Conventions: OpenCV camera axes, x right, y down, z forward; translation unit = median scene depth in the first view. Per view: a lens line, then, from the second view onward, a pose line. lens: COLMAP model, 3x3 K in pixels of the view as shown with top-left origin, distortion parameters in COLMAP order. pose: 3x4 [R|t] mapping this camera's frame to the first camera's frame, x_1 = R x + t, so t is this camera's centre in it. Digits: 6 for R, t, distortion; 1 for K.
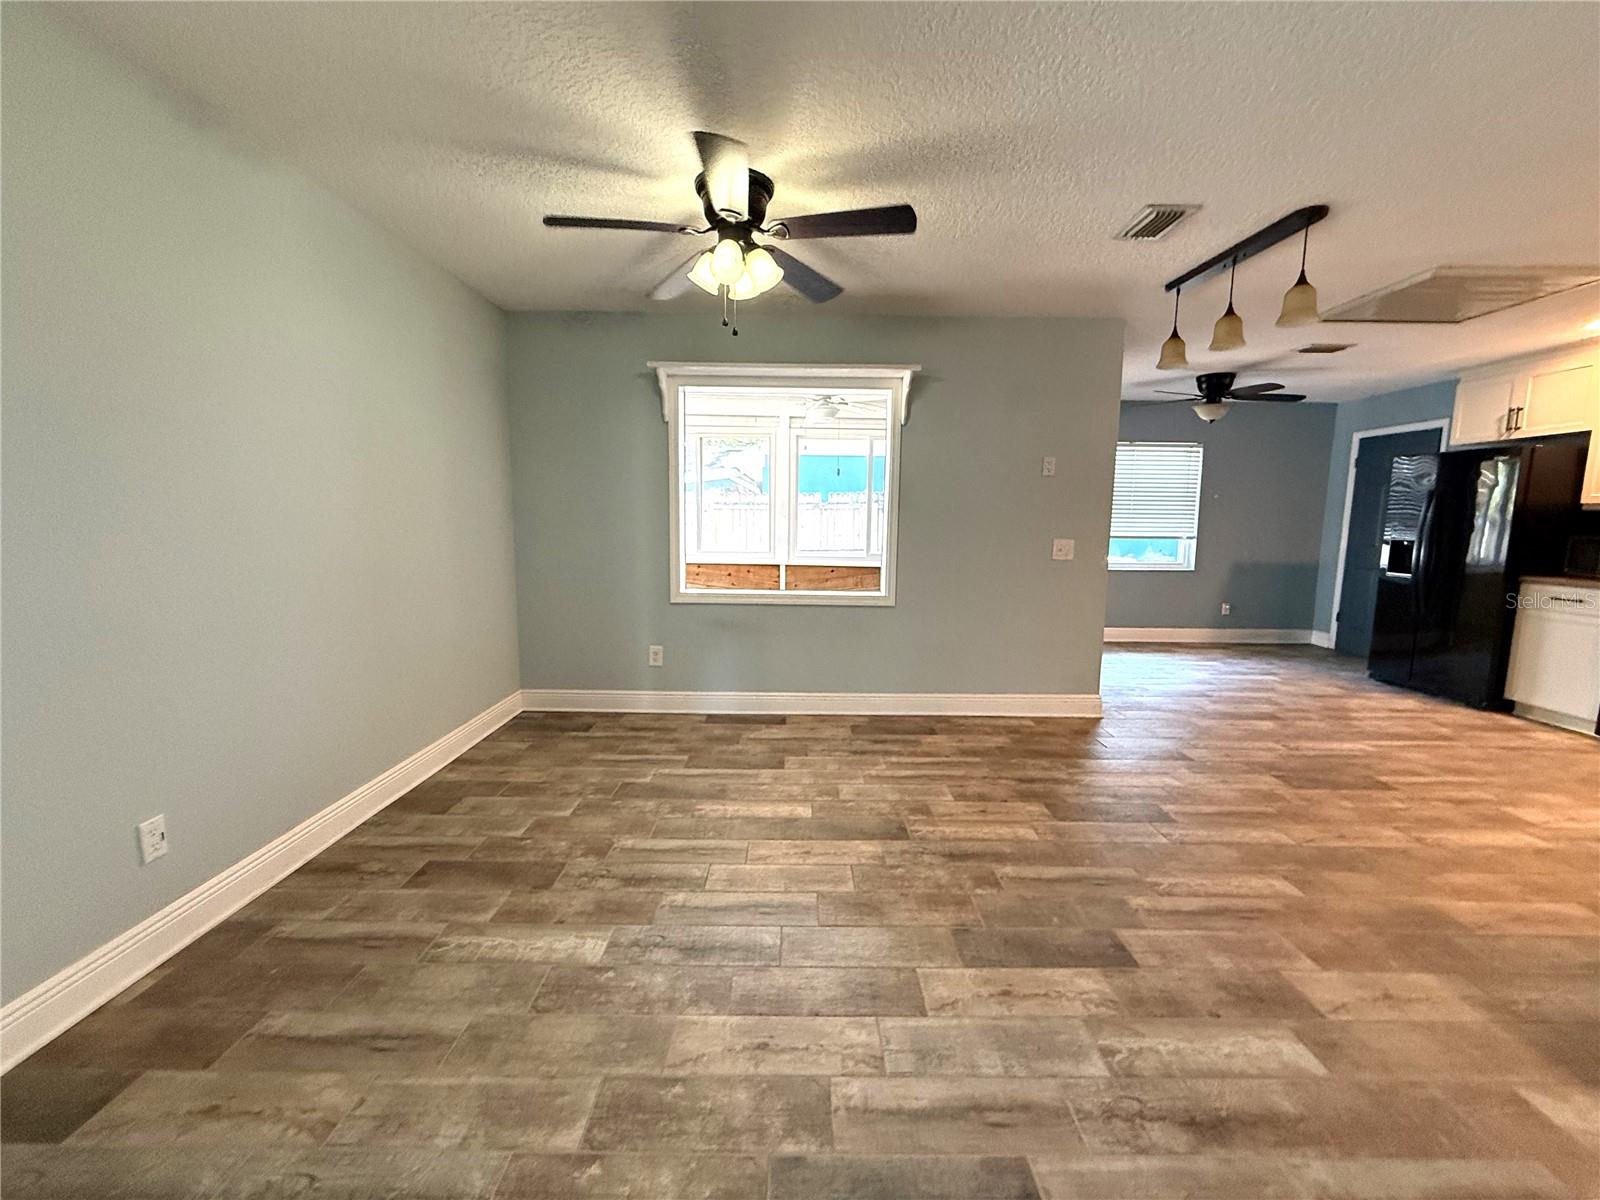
lens RADIAL K [[657.1, 0, 799.3], [0, 657.1, 600.4], [0, 0, 1]] dist [-0.000255, 0.000465]
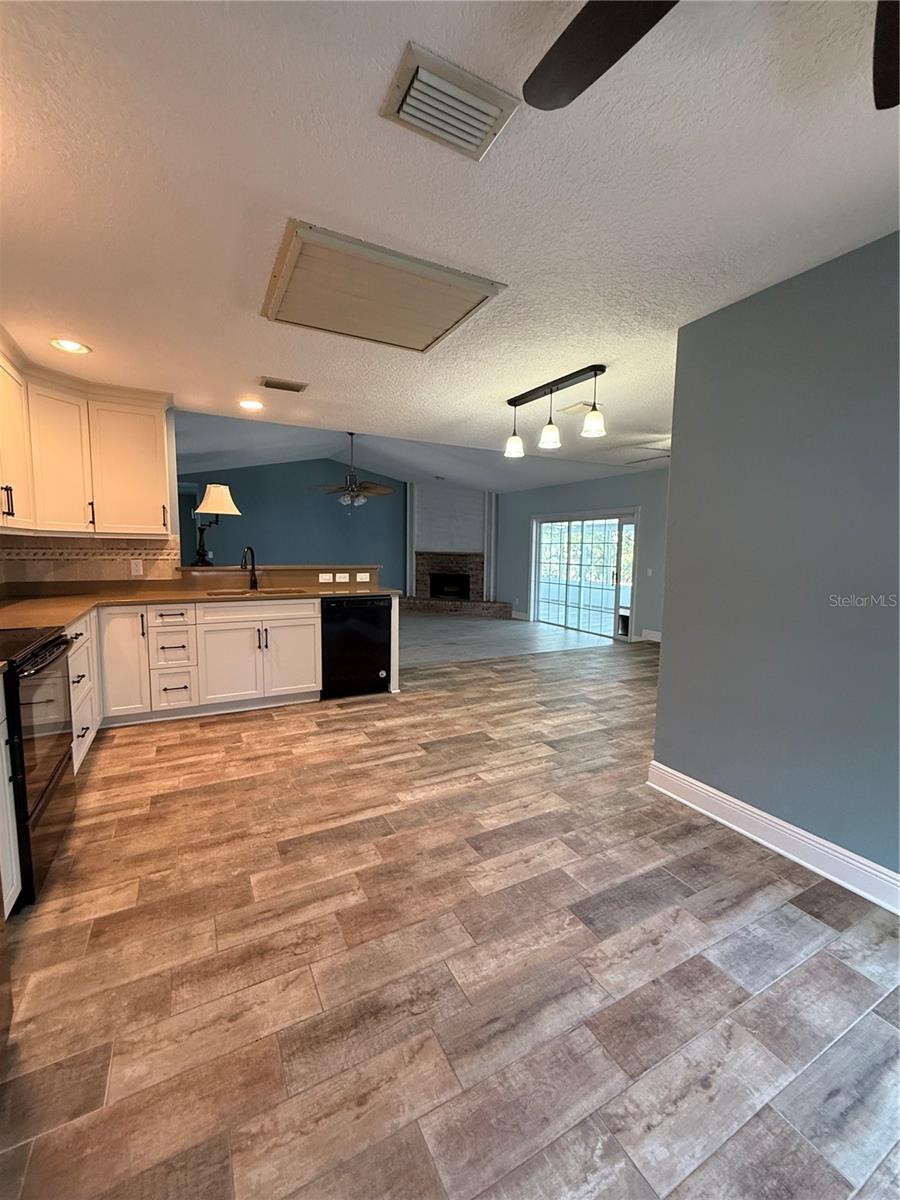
lens RADIAL K [[492.9, 0, 450.2], [0, 492.9, 596.6], [0, 0, 1]] dist [-0.000255, 0.000465]
pose [[-0.882398, 0.022809, -0.469950, 1.121682], [-0.082876, 0.975672, 0.202966, -0.201439], [0.463146, 0.218044, -0.859041, 1.562071]]
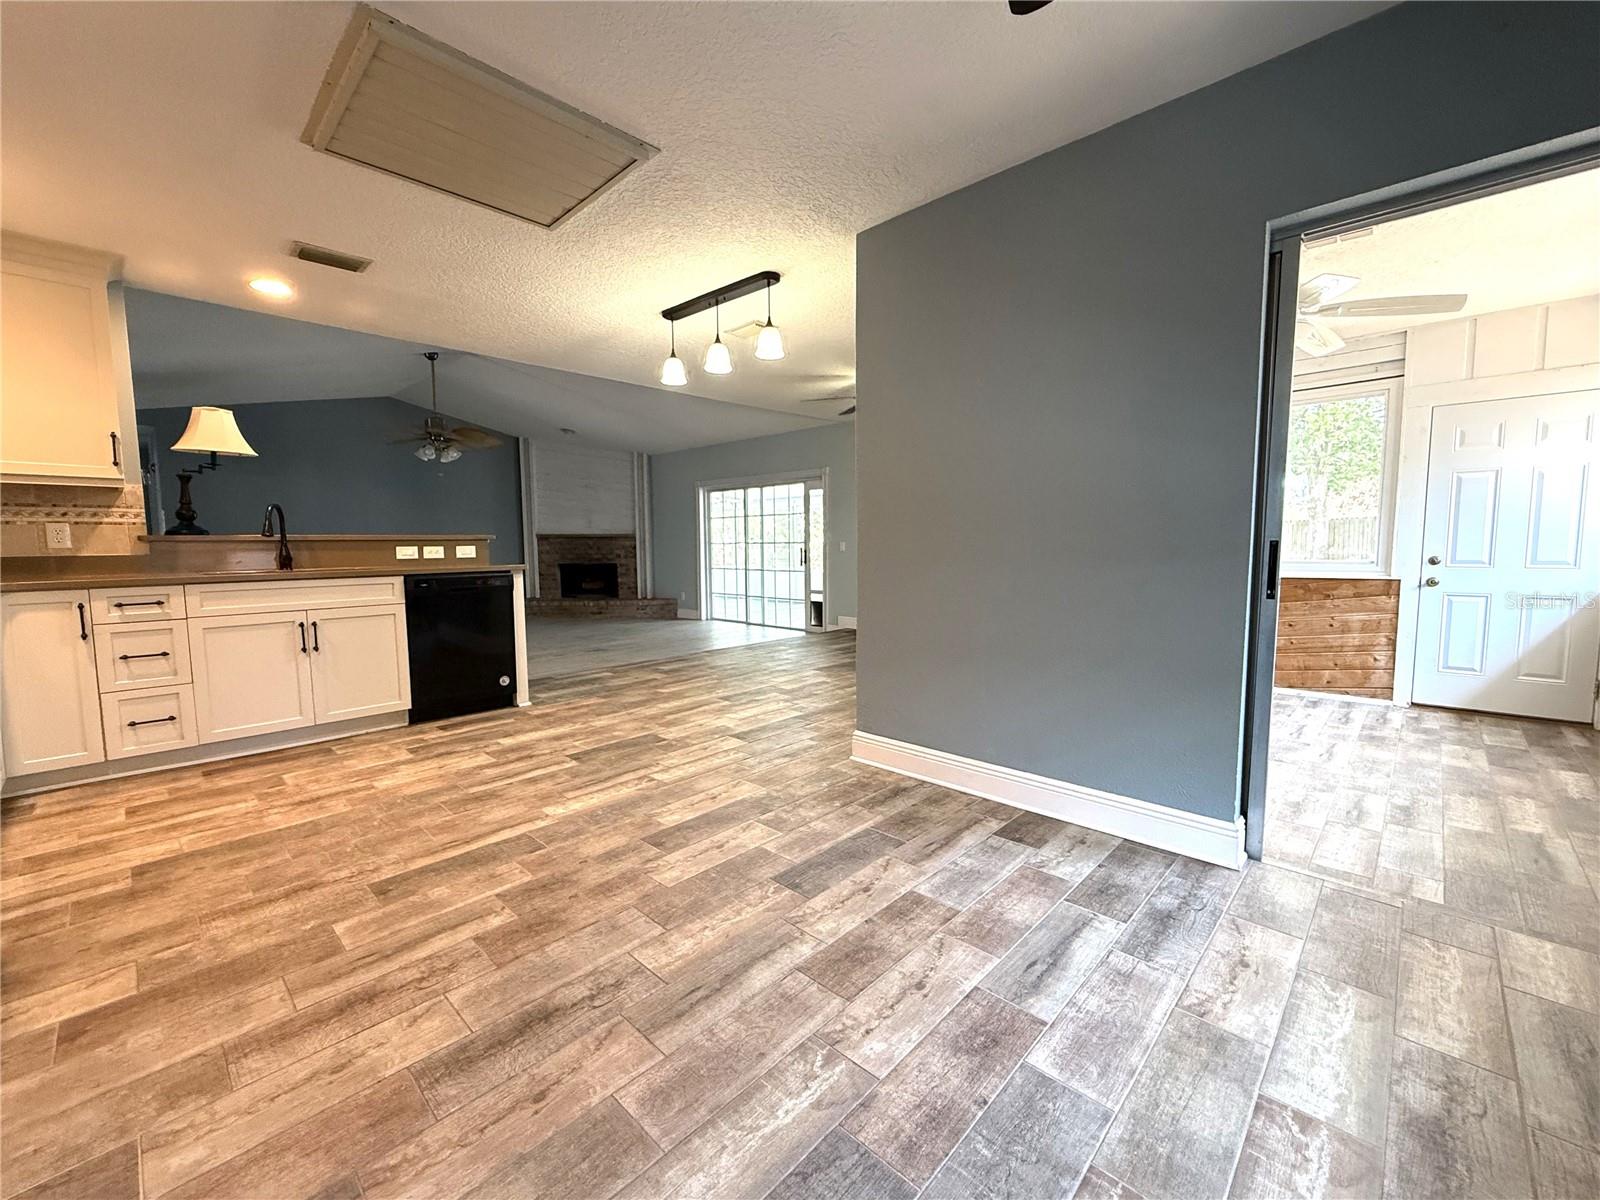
lens RADIAL K [[657.1, 0, 796.1], [0, 657.1, 597.9], [0, 0, 1]] dist [-0.000255, 0.000465]
pose [[-0.695549, 0.056313, -0.716268, 1.167104], [-0.089541, 0.982357, 0.164184, -0.139260], [0.712877, 0.178333, -0.678236, 1.613876]]
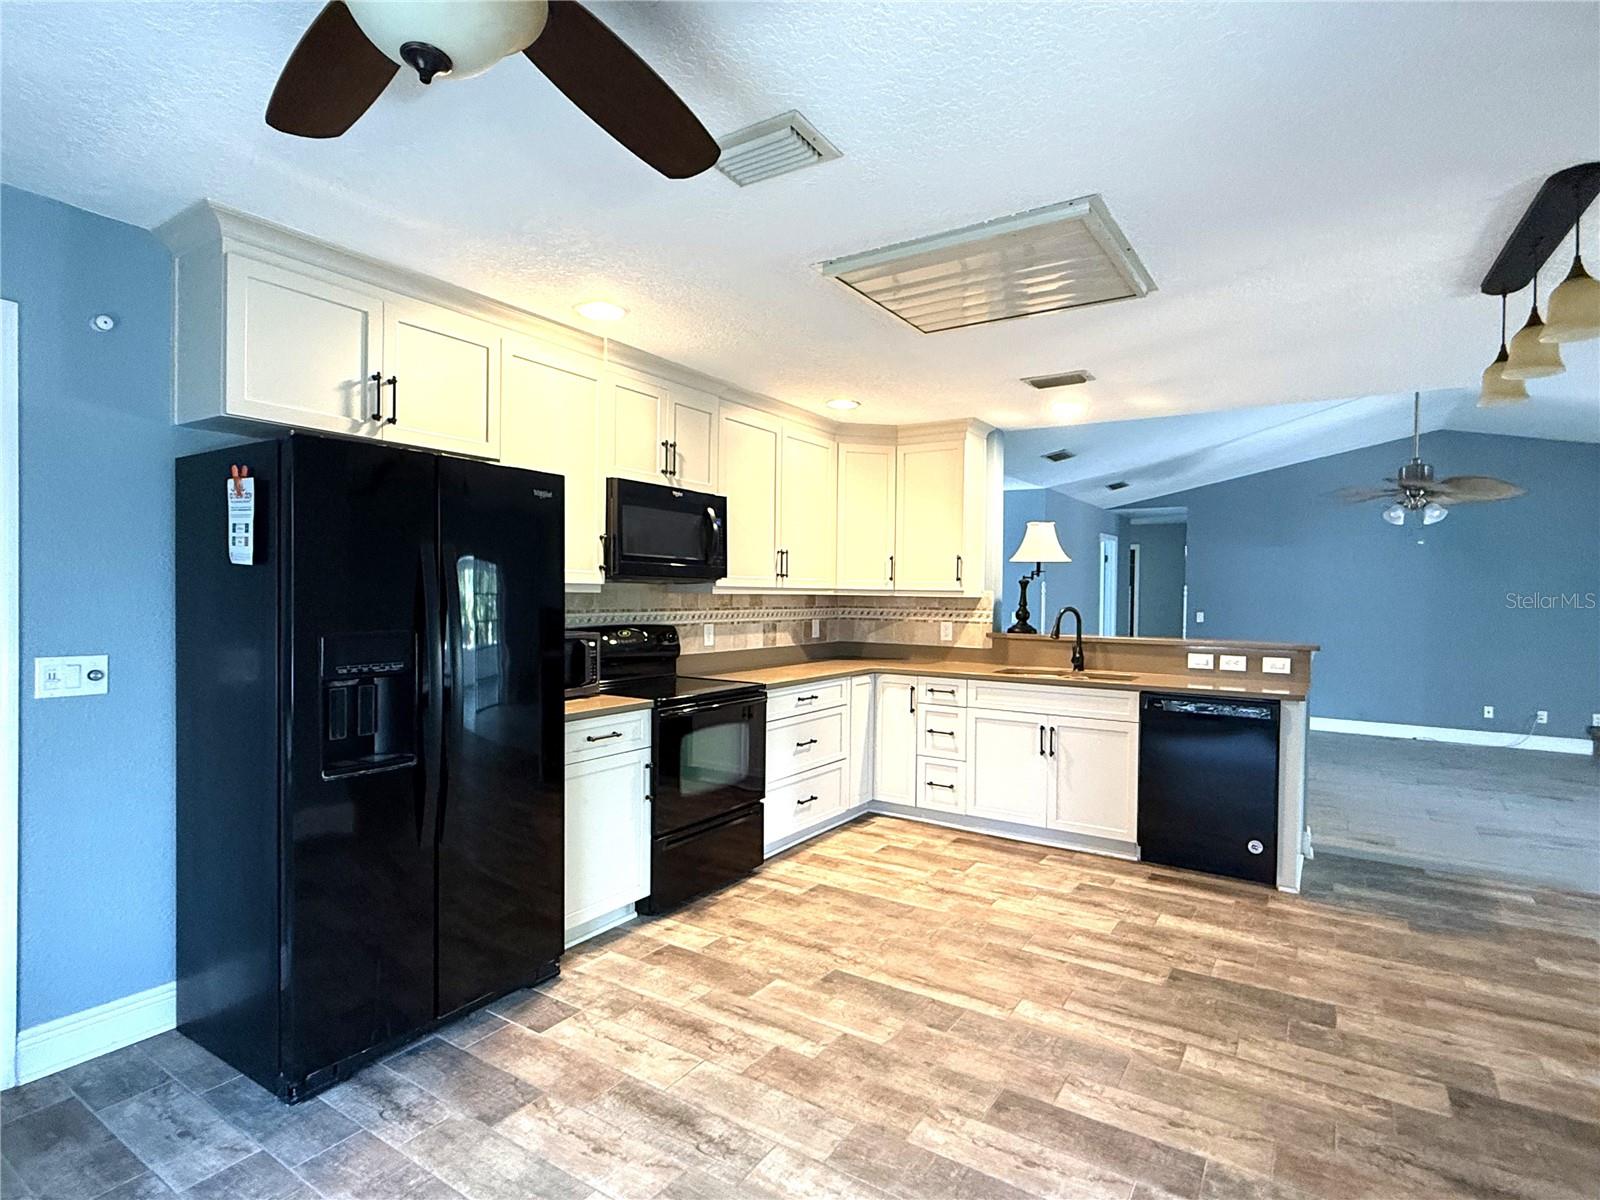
lens RADIAL K [[825.3, 0, 795.2], [0, 825.3, 600.7], [0, 0, 1]] dist [0.001074, -0.001107]
pose [[-0.833345, -0.028756, 0.552005, 0.634795], [0.047301, 0.991273, 0.123047, -0.236588], [-0.550726, 0.128651, -0.824712, 1.664654]]
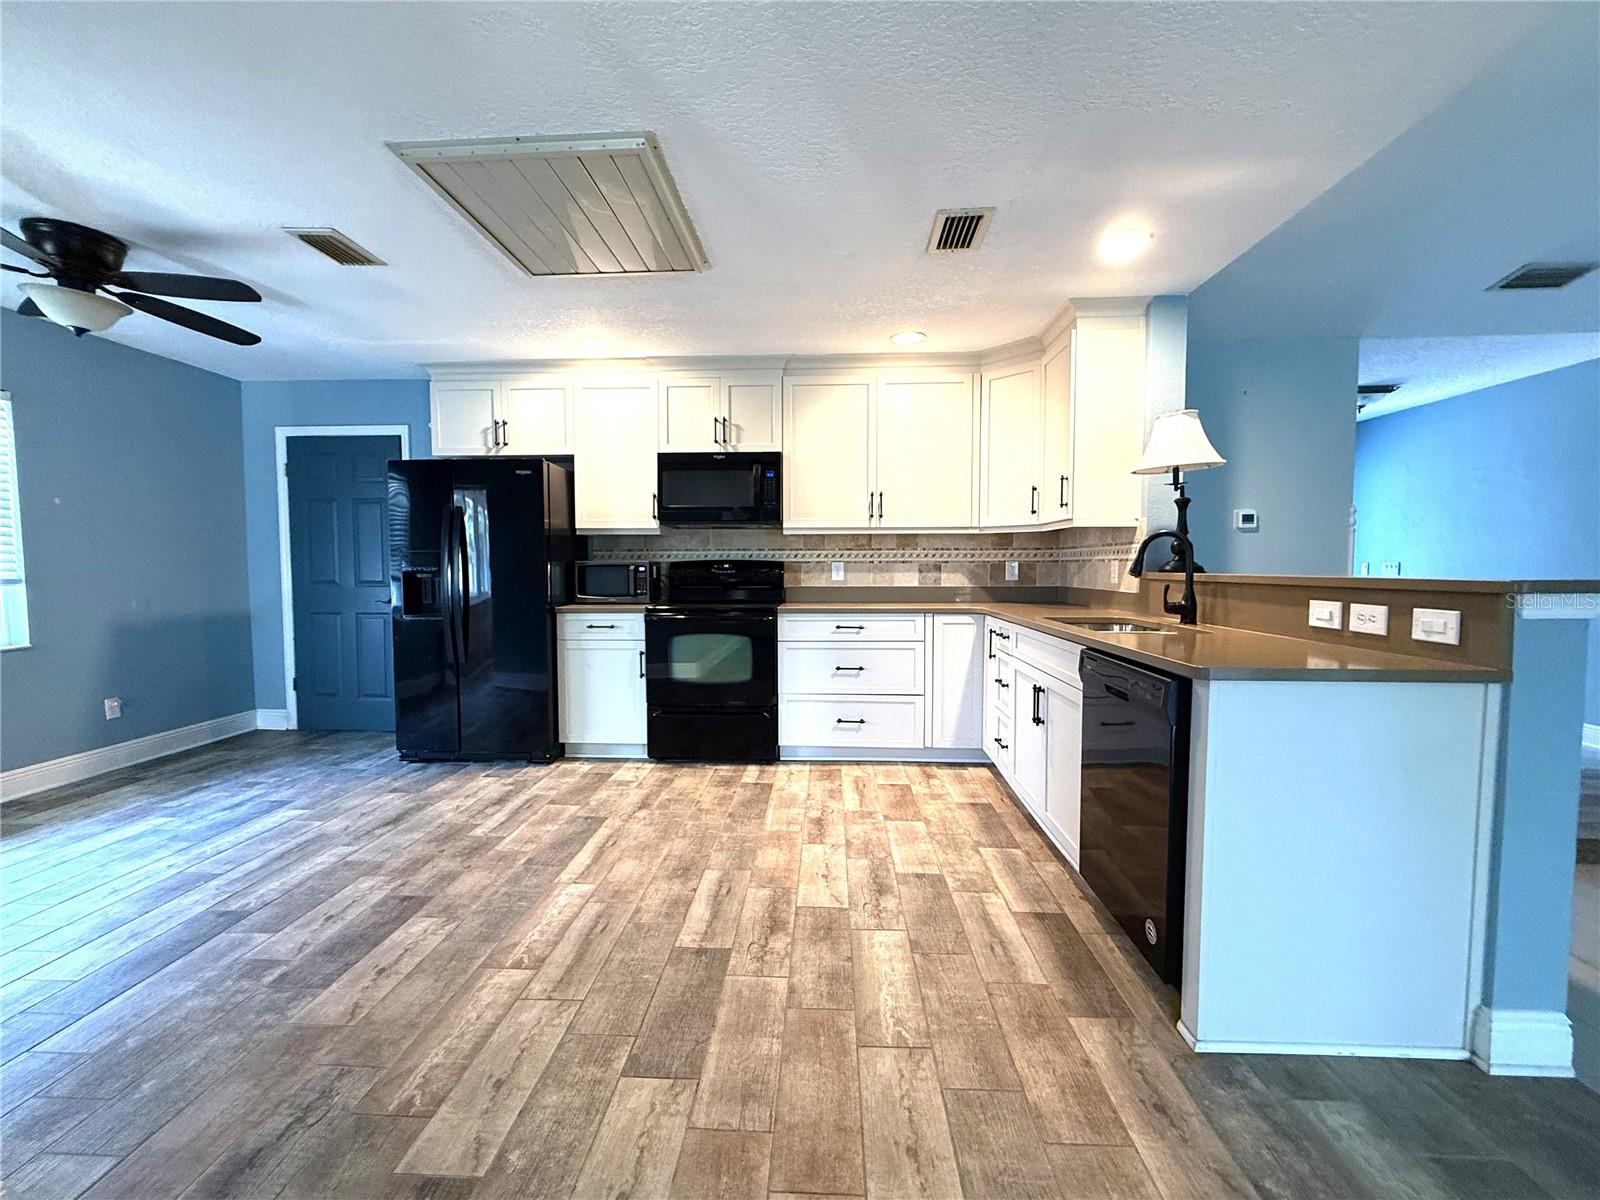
lens RADIAL K [[657.1, 0, 797.1], [0, 657.1, 598.8], [0, 0, 1]] dist [-0.000255, 0.000465]
pose [[0.054164, -0.063079, 0.996538, 0.254591], [0.128533, 0.990140, 0.055688, -0.062792], [-0.990225, 0.125071, 0.061738, 0.711773]]
